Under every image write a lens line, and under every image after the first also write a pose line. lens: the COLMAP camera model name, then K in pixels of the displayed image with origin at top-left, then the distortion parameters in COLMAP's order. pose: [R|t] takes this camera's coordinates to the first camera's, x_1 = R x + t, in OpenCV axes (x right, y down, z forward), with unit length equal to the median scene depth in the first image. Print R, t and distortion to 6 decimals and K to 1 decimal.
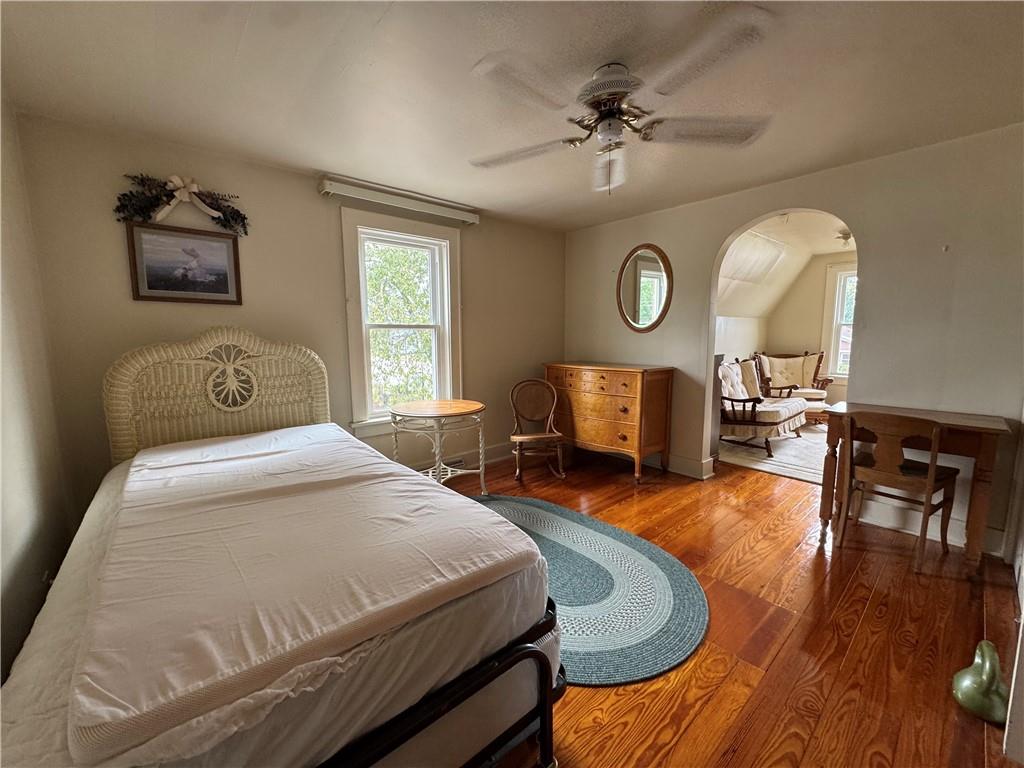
lens RADIAL K [[406.6, 0, 512.0], [0, 406.6, 383.7], [0, 0, 1]] dist [-0.002128, -0.001193]
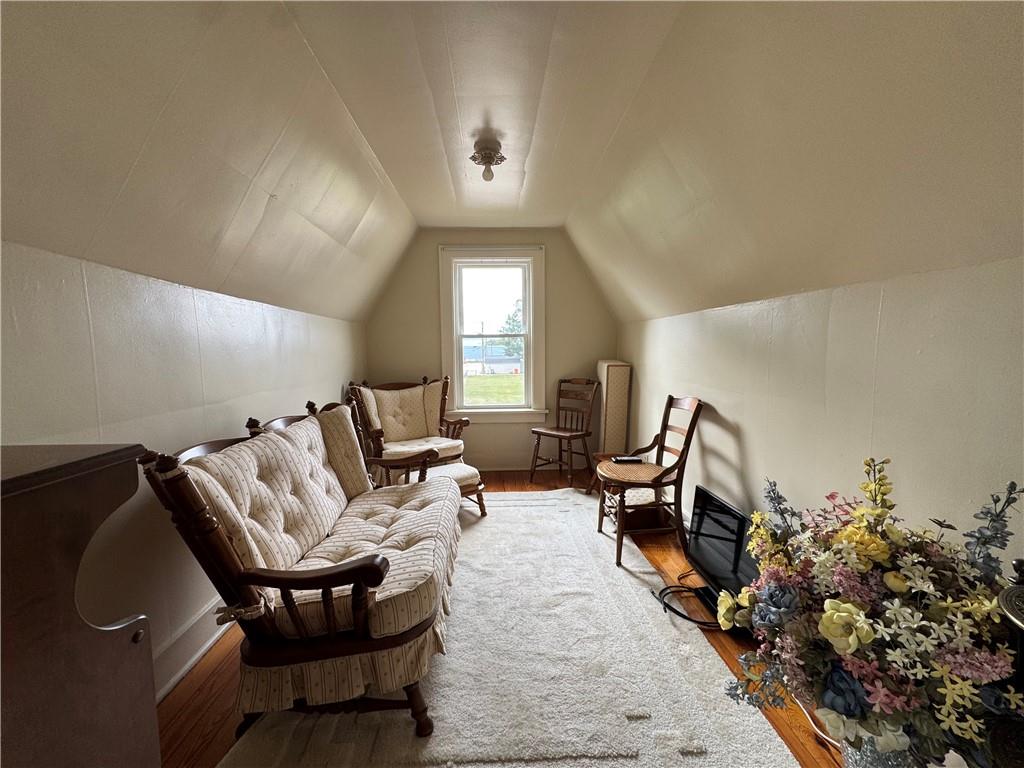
lens RADIAL K [[406.6, 0, 510.1], [0, 406.6, 385.4], [0, 0, 1]] dist [-0.002128, -0.001193]
pose [[0.618025, -0.062158, 0.783697, 0.338834], [0.102558, 0.994725, -0.001982, -0.056888], [-0.779440, 0.081600, 0.621140, 0.553090]]
